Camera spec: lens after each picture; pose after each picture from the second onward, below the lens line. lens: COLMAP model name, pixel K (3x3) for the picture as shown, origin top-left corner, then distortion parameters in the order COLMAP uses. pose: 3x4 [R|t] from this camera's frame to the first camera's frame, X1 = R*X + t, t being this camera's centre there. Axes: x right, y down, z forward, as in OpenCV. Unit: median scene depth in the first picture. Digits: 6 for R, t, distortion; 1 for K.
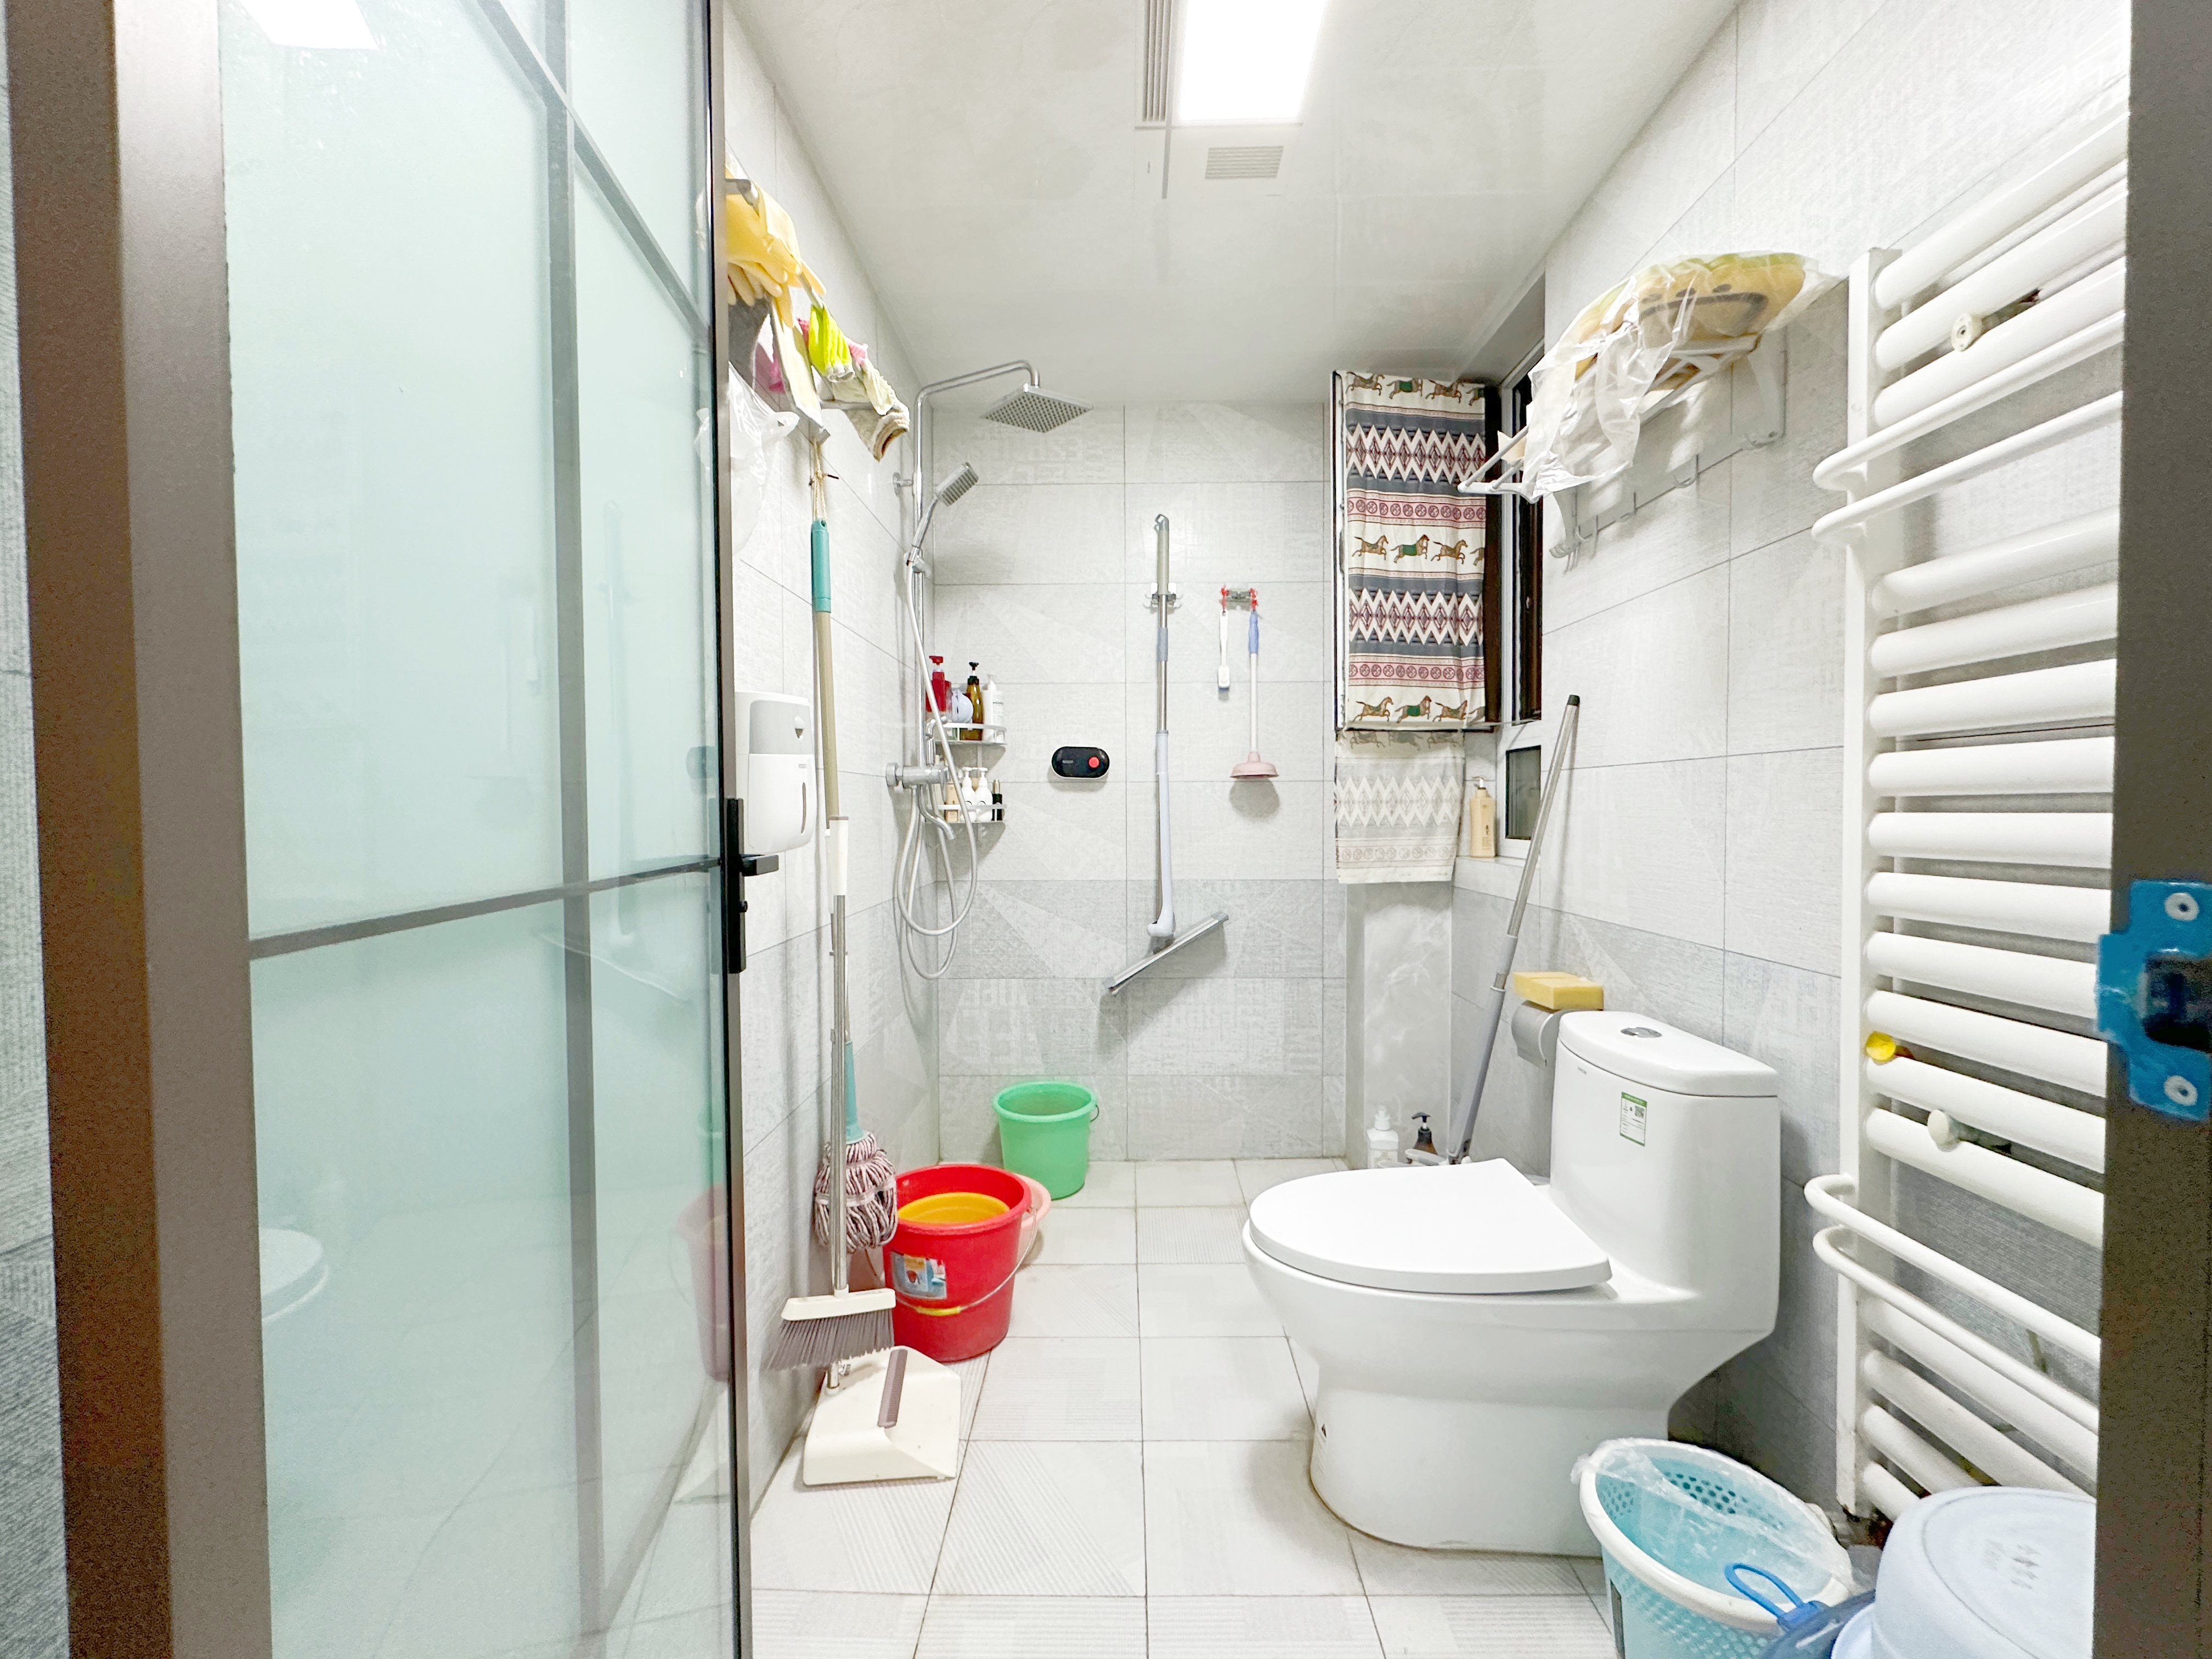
lens RADIAL K [[889.5, 0, 1110.2], [0, 889.5, 823.7], [0, 0, 1]] dist [-0.000165, -0.000056]
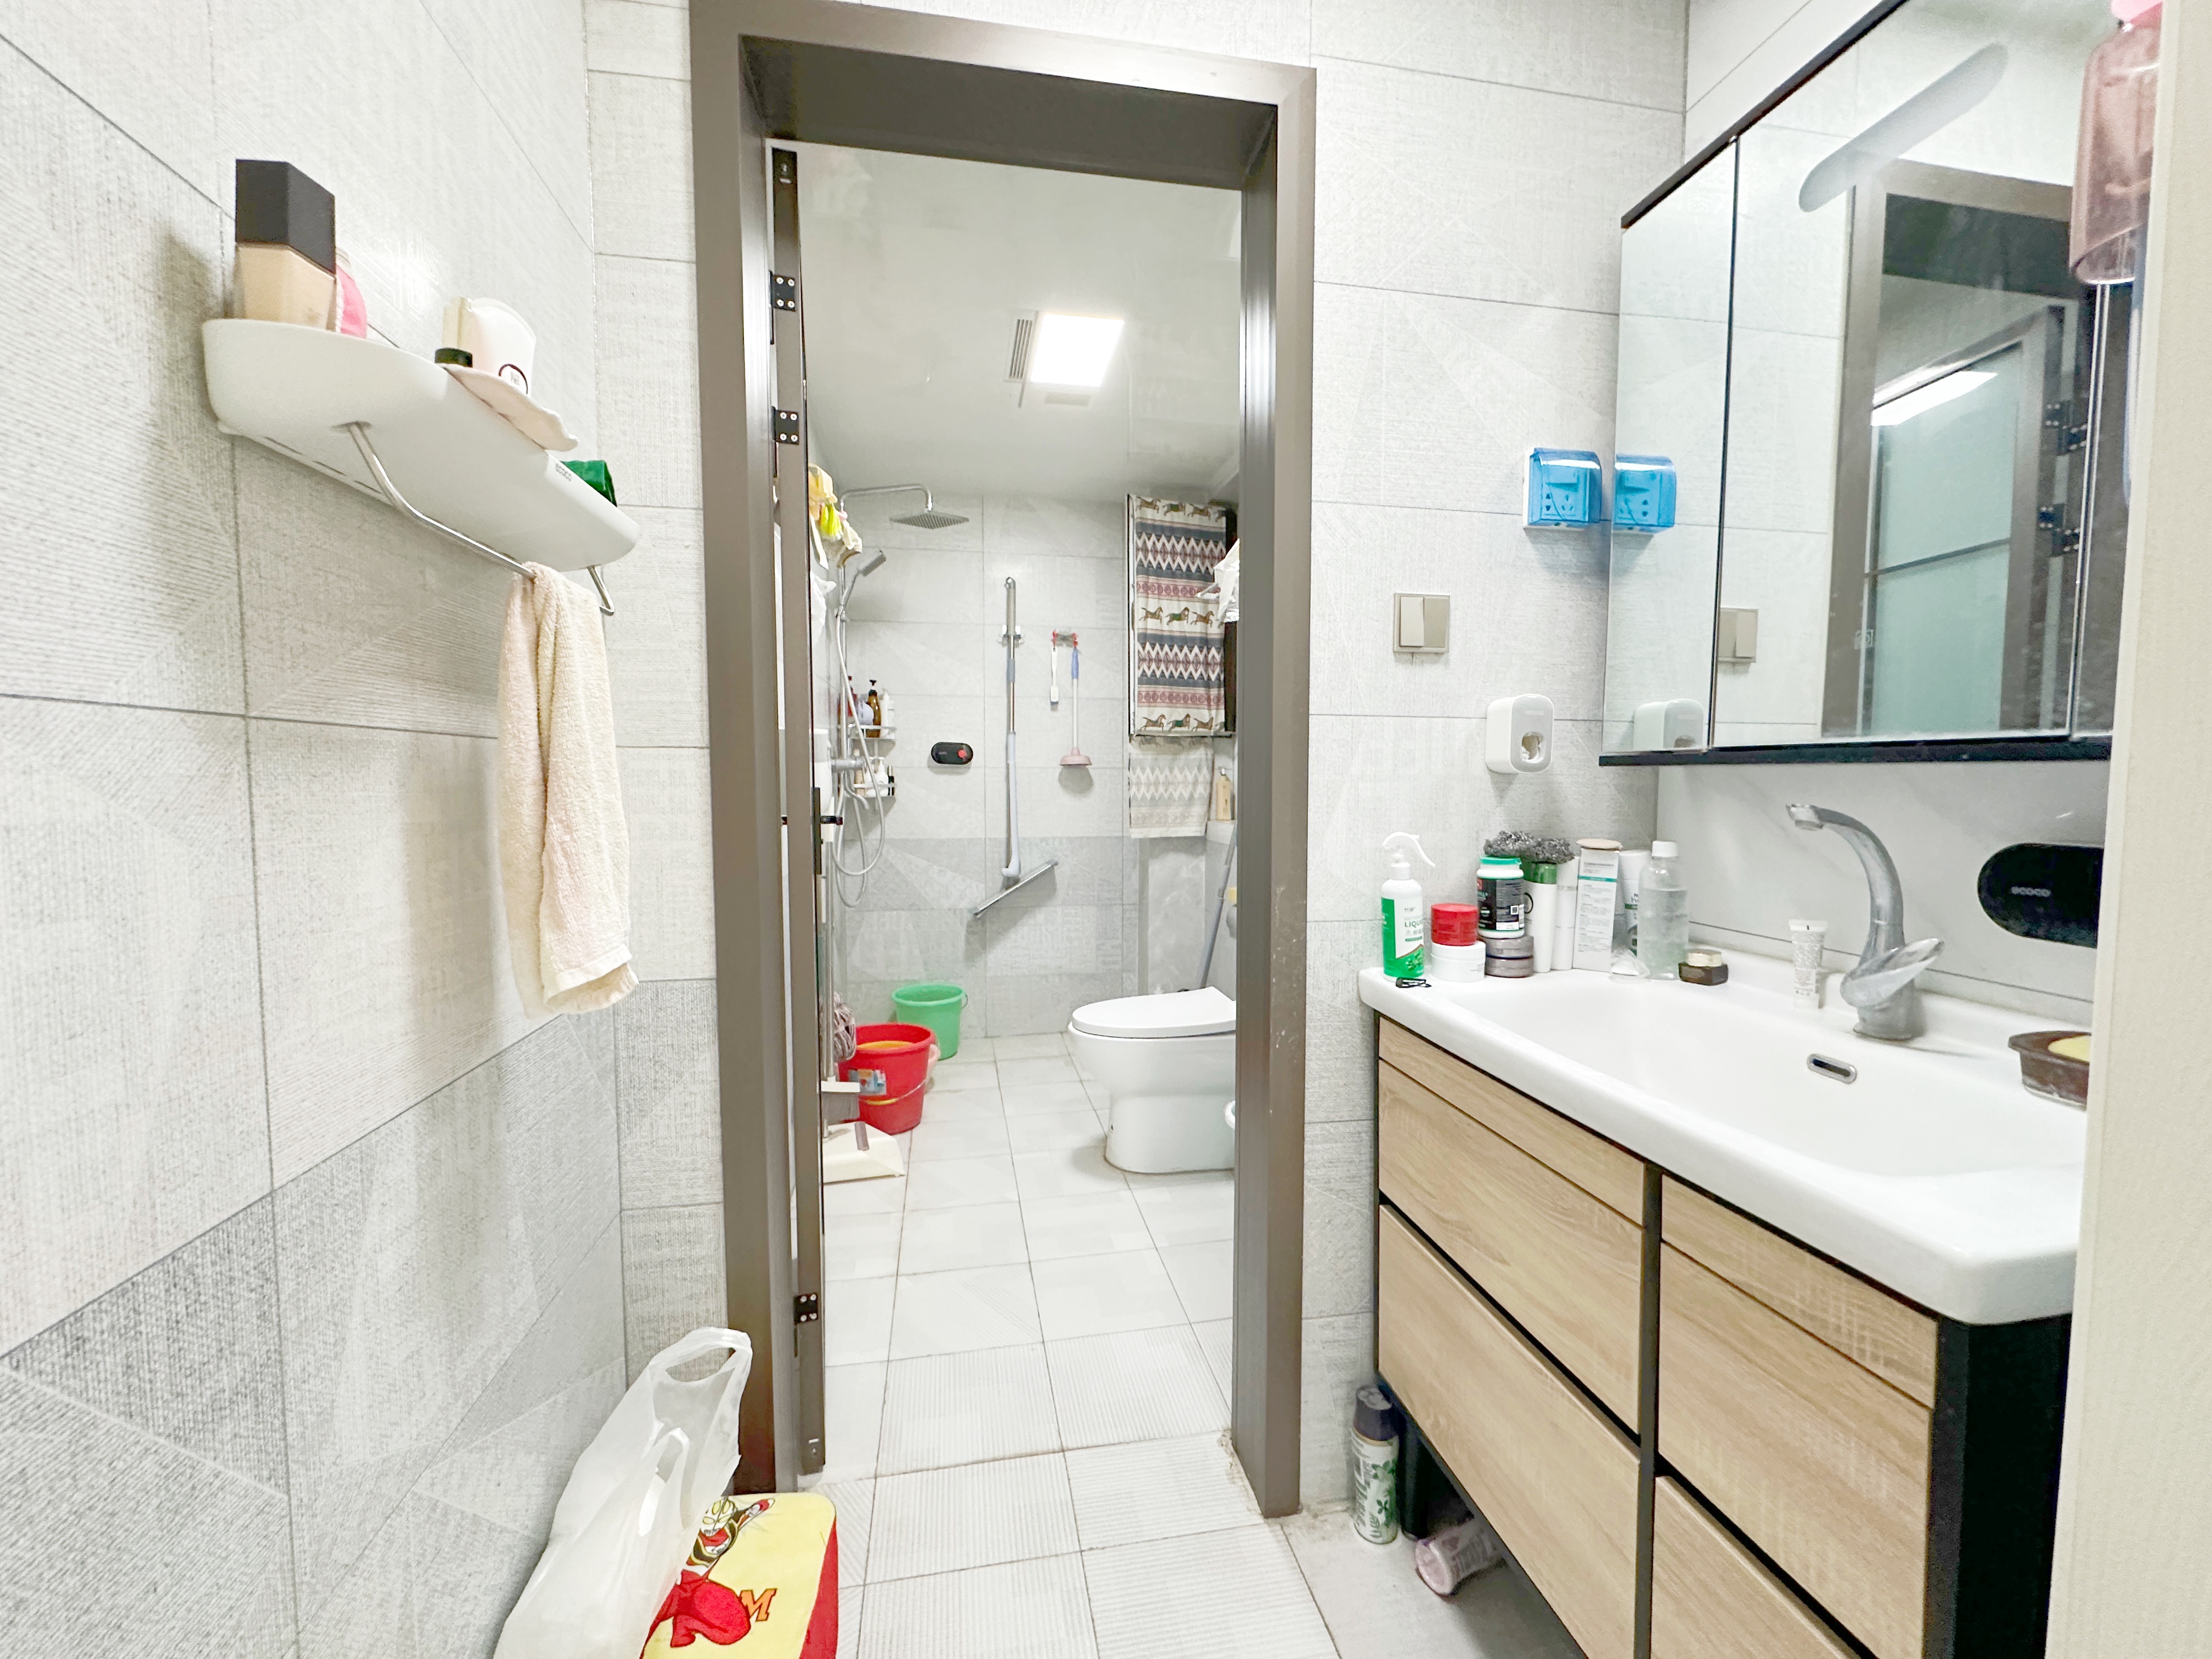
lens RADIAL K [[889.5, 0, 1106.3], [0, 889.5, 832.8], [0, 0, 1]] dist [-0.000165, -0.000056]
pose [[0.981261, -0.007346, 0.192545, -0.070575], [-0.001181, 0.999025, 0.044131, -0.007405], [-0.192681, -0.043531, 0.980295, -0.448634]]
